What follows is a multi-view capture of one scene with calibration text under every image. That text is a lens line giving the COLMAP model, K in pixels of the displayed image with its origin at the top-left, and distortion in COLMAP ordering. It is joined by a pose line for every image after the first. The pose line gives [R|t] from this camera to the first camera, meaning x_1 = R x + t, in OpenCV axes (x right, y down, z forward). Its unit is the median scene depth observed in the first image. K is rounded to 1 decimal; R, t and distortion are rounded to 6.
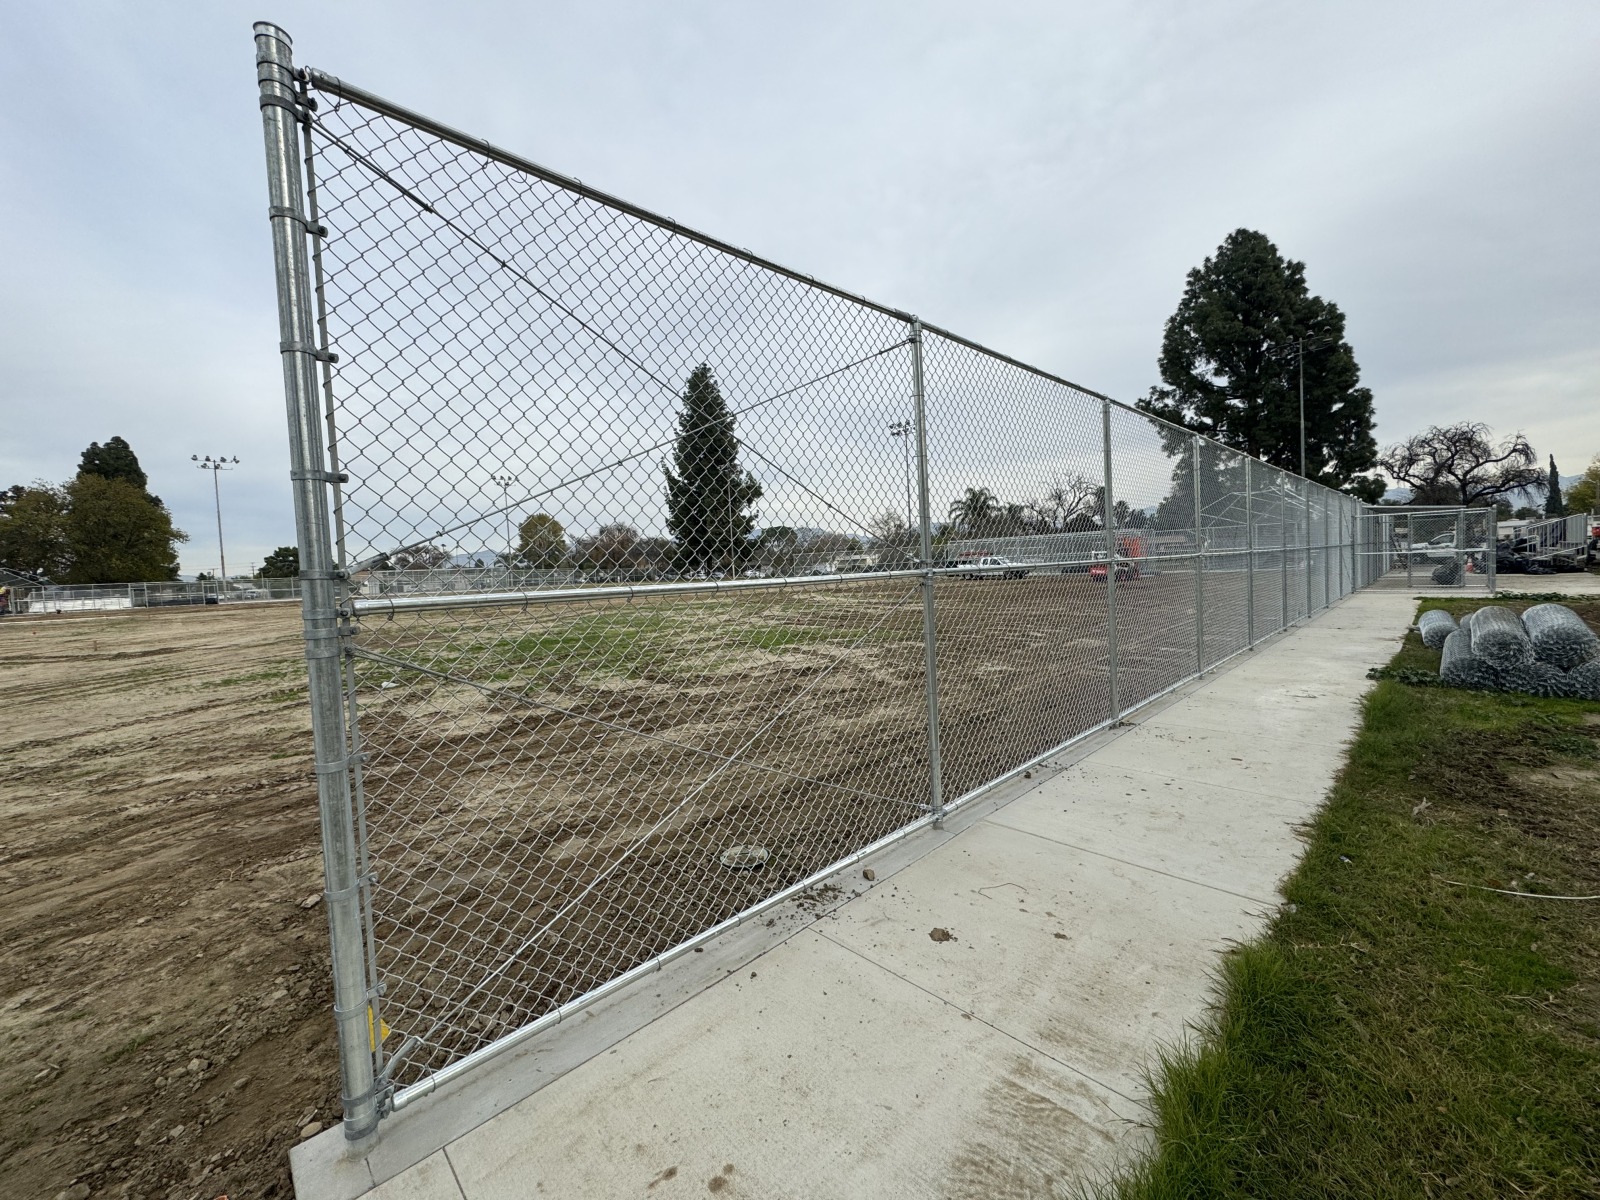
lens RADIAL K [[635.9, 0, 795.0], [0, 635.9, 598.0], [0, 0, 1]] dist [-0.000733, -0.000251]
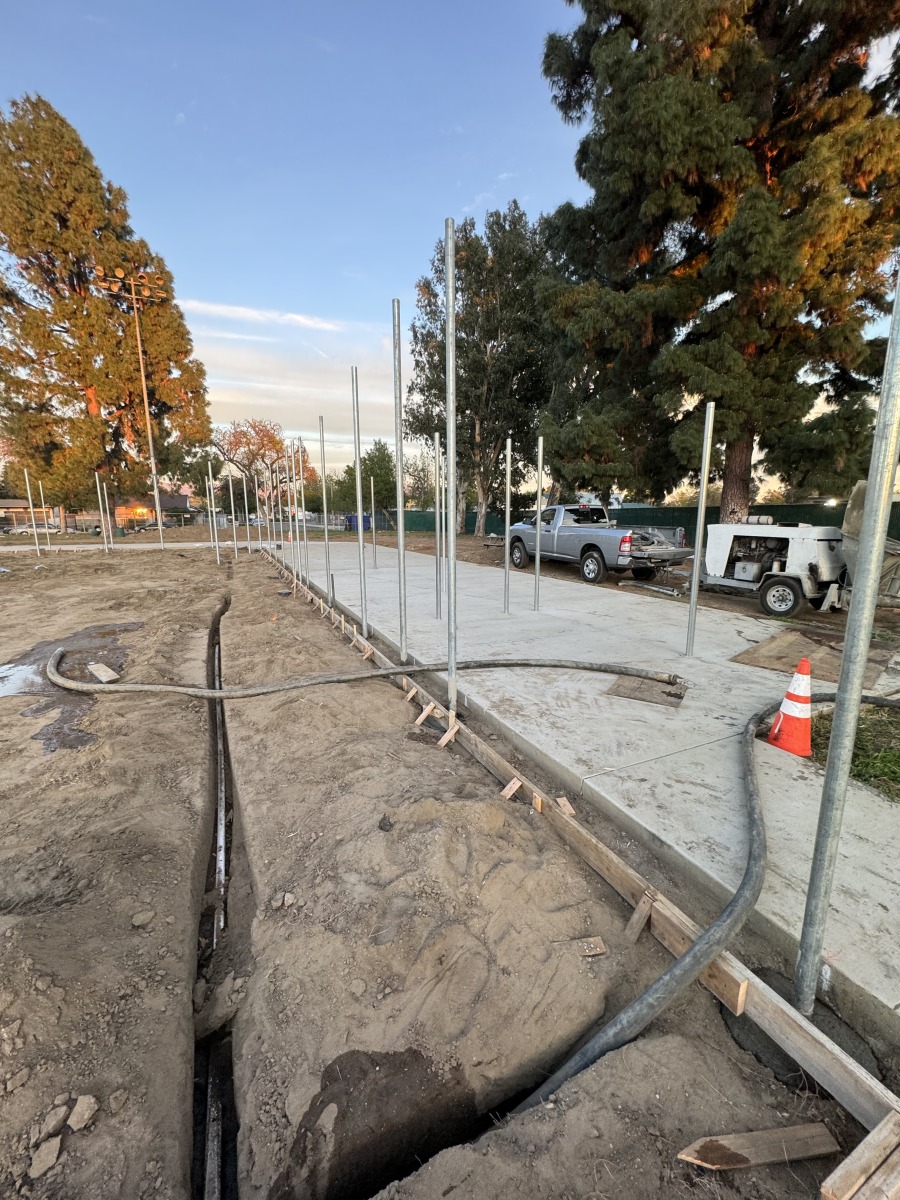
lens RADIAL K [[476.9, 0, 455.3], [0, 476.9, 598.7], [0, 0, 1]] dist [-0.000733, -0.000251]
pose [[0.318320, -0.113922, 0.941113, 0.259412], [0.032965, 0.993483, 0.109112, -0.024603], [-0.947410, -0.003709, 0.320001, 0.352984]]
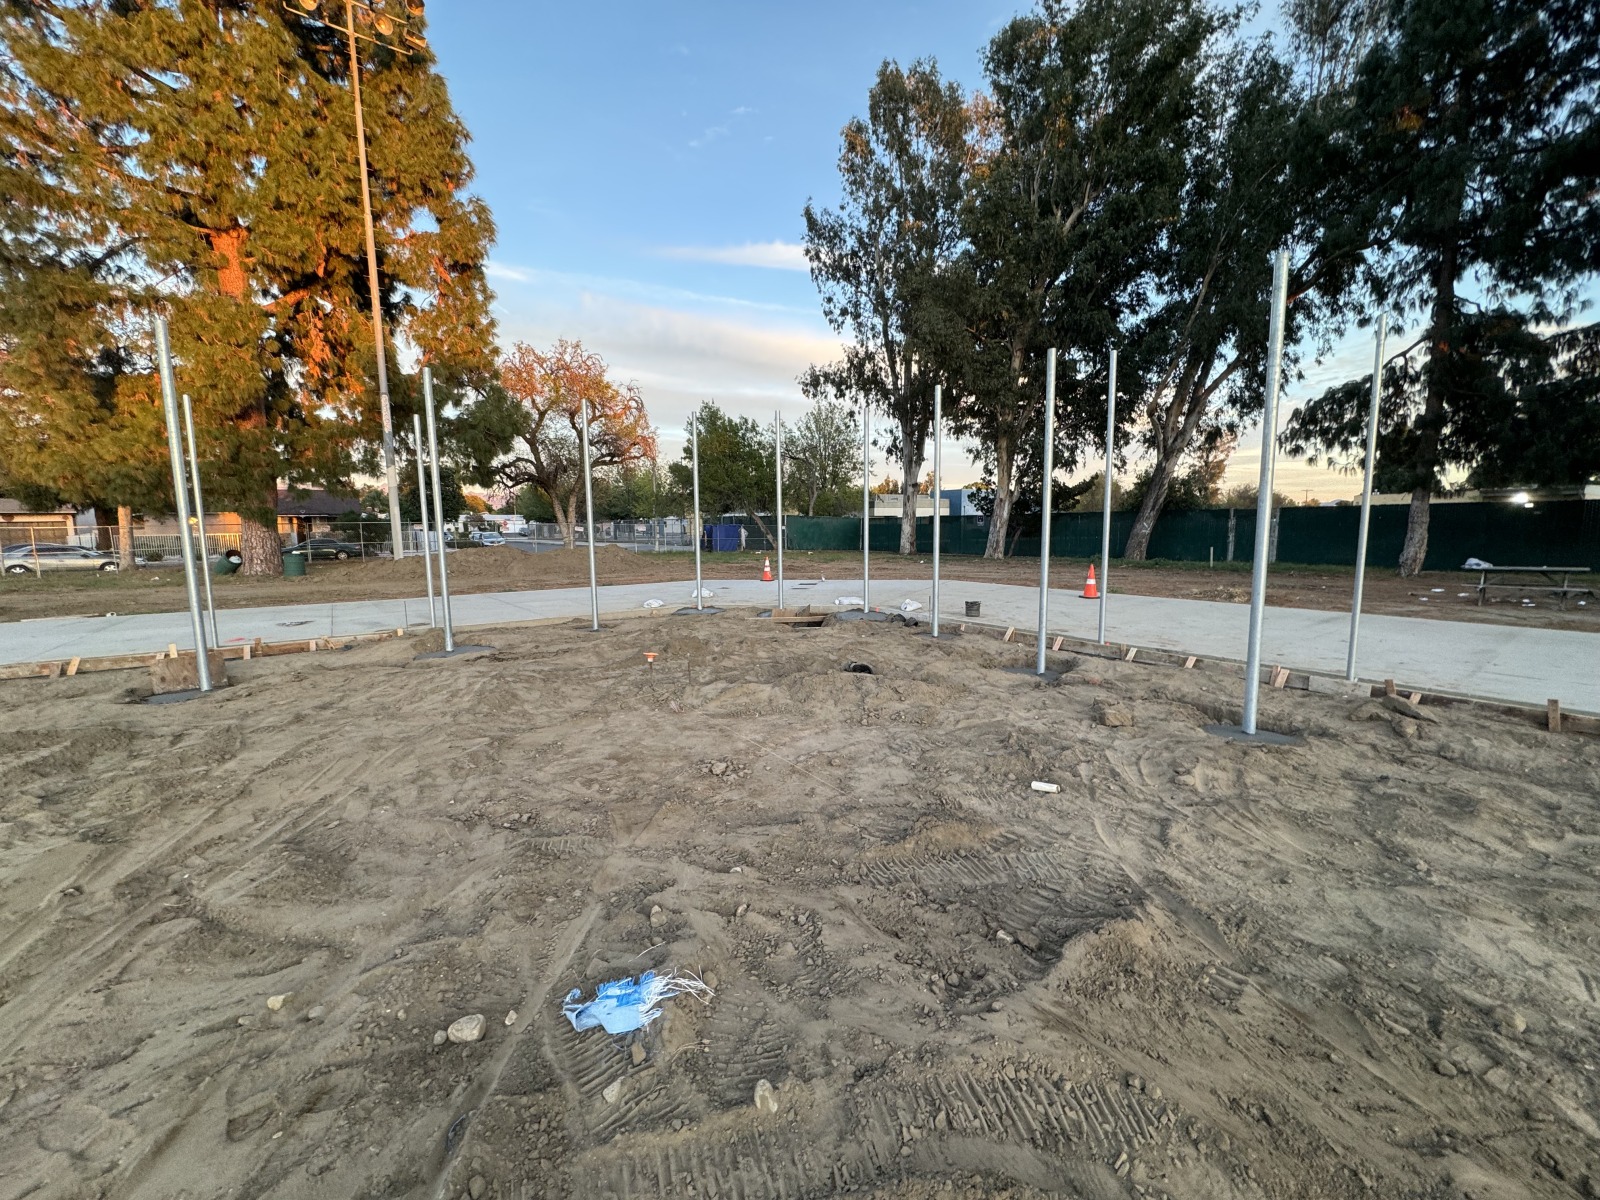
lens RADIAL K [[635.9, 0, 804.9], [0, 635.9, 600.3], [0, 0, 1]] dist [-0.000733, -0.000251]
pose [[0.139657, -0.065586, 0.988025, 0.417109], [0.052035, 0.996911, 0.058821, -0.045659], [-0.988832, 0.043197, 0.142639, 0.667897]]
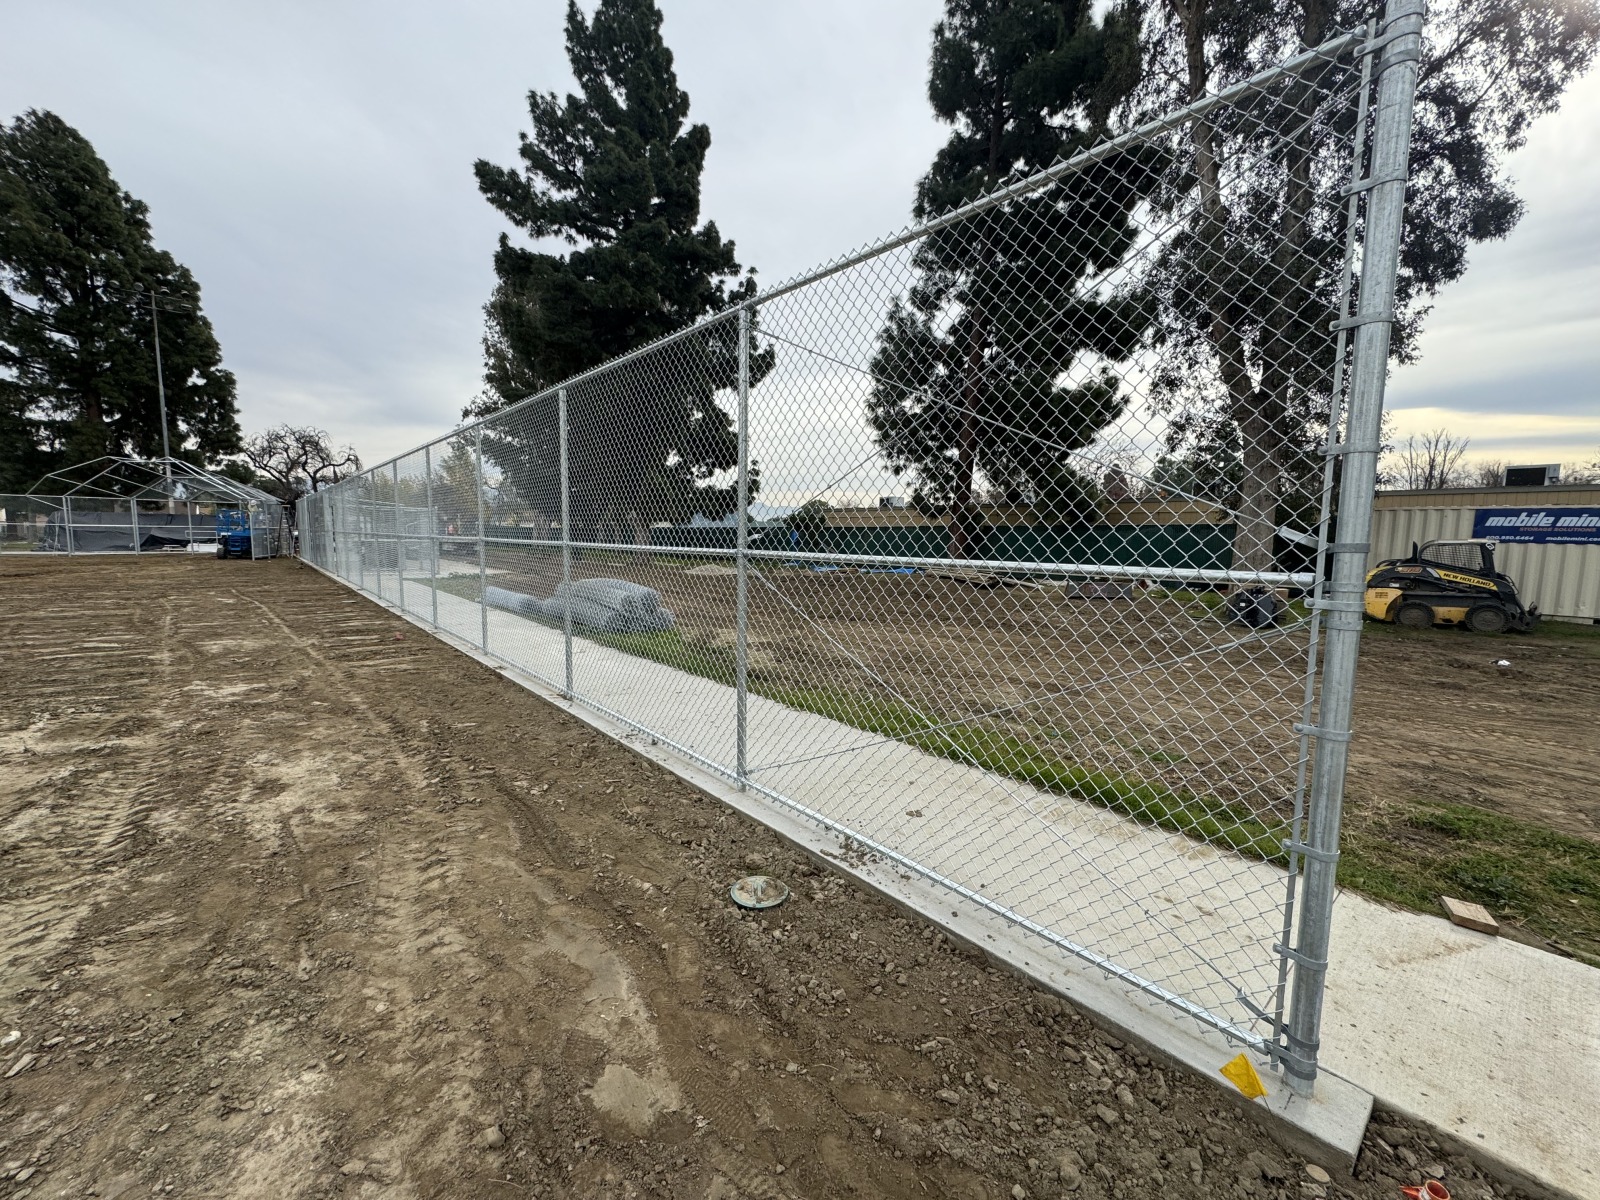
lens RADIAL K [[635.9, 0, 803.4], [0, 635.9, 597.8], [0, 0, 1]] dist [-0.000733, -0.000251]
pose [[0.050967, -0.051812, 0.997355, -0.058979], [0.028837, 0.998313, 0.050388, -0.001166], [-0.998284, 0.026193, 0.052375, 0.059144]]
